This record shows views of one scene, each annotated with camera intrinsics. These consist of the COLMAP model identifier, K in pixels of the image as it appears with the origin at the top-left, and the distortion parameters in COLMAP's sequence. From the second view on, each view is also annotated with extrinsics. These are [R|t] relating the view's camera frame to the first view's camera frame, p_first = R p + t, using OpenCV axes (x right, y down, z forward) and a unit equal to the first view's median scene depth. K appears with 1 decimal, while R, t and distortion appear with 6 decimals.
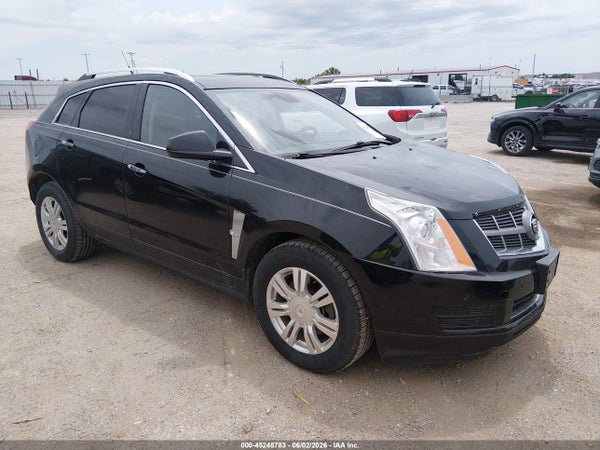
lens RADIAL K [[466.3, 0, 300.0], [0, 466.3, 225.0], [0, 0, 1]] dist [-0.001305, -0.000612]
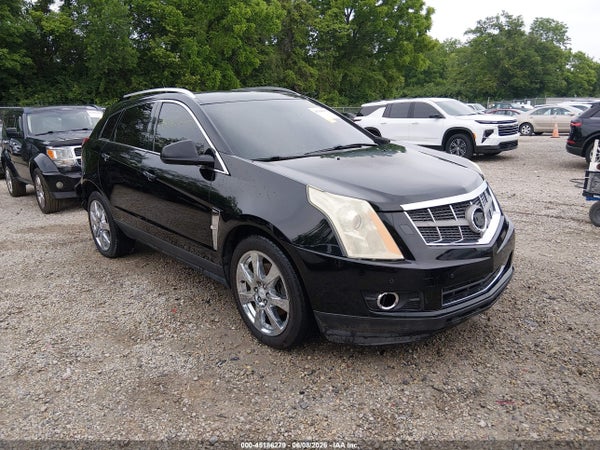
lens RADIAL K [[466.3, 0, 300.0], [0, 466.3, 225.0], [0, 0, 1]] dist [-0.001305, -0.000612]
pose [[0.981587, -0.001795, -0.191007, 0.282758], [-0.002928, 0.999697, -0.024443, 0.038005], [0.190993, 0.024553, 0.981284, -0.084452]]
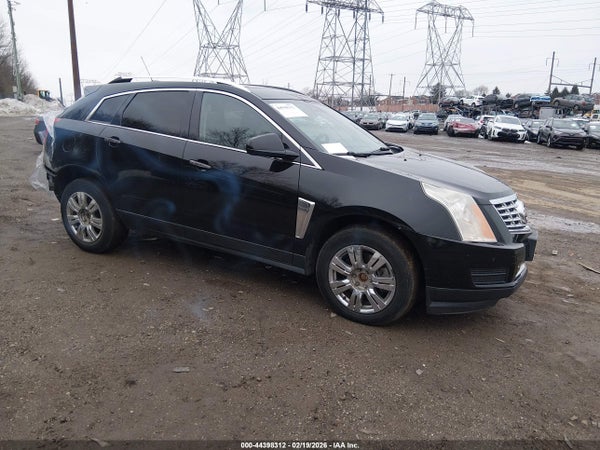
lens RADIAL K [[466.3, 0, 300.0], [0, 466.3, 225.0], [0, 0, 1]] dist [-0.001305, -0.000612]
pose [[0.979523, 0.006042, 0.201241, -0.387585], [-0.000566, 0.999628, -0.027256, 0.069214], [-0.201331, 0.026584, 0.979163, -0.197485]]
